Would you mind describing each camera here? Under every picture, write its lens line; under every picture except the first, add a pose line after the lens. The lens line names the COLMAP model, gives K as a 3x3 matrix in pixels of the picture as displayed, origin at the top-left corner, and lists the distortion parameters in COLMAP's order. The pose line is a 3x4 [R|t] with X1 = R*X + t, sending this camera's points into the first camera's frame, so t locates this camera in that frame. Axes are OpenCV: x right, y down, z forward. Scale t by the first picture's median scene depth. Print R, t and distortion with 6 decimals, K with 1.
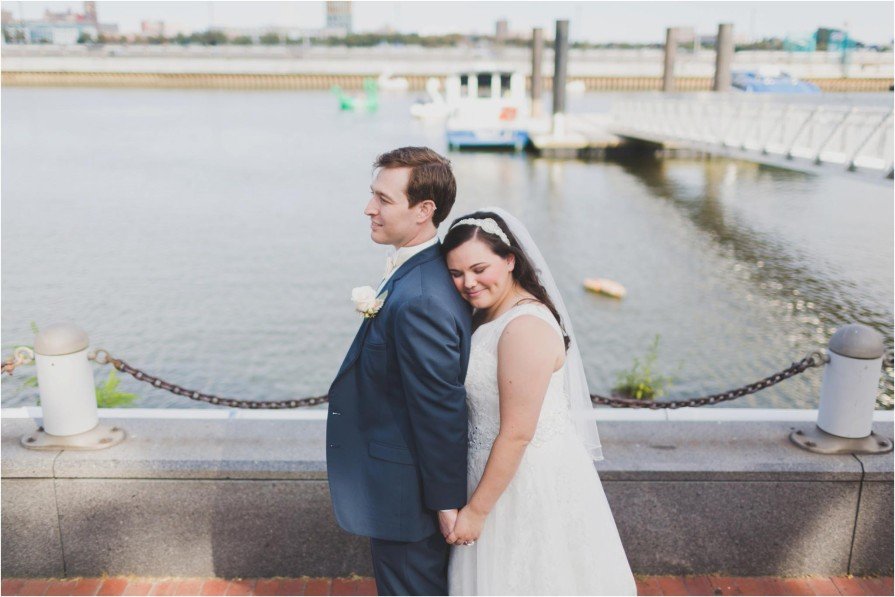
lens RADIAL K [[986.8, 0, 447.5], [0, 986.8, 298.5], [0, 0, 1]] dist [0.004565, -0.003892]
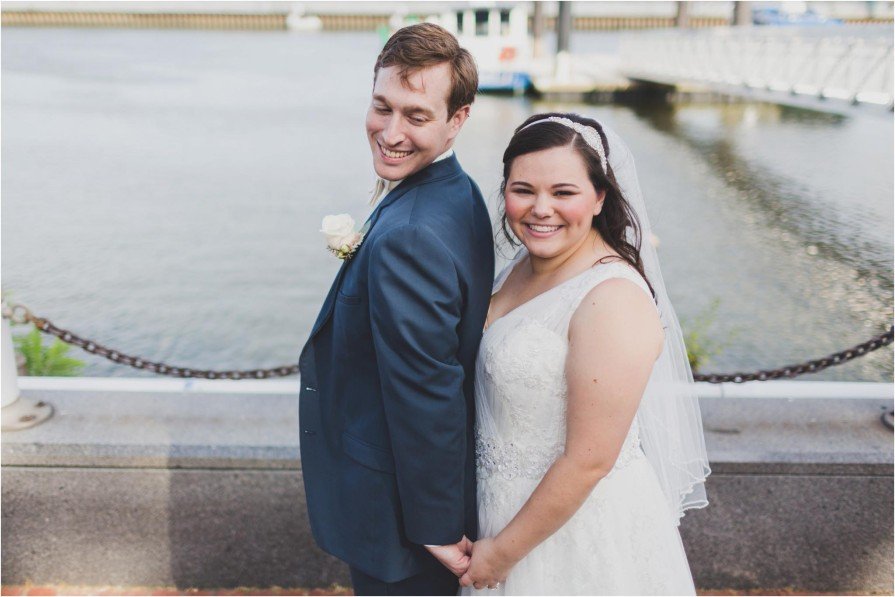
lens RADIAL K [[962.1, 0, 427.5], [0, 962.1, 299.5], [0, 0, 1]] dist [-0.003300, -0.000783]
pose [[0.999970, 0.004824, -0.006115, -0.016808], [-0.004572, 0.999165, 0.040588, 0.014176], [0.006306, -0.040559, 0.999157, 0.227297]]
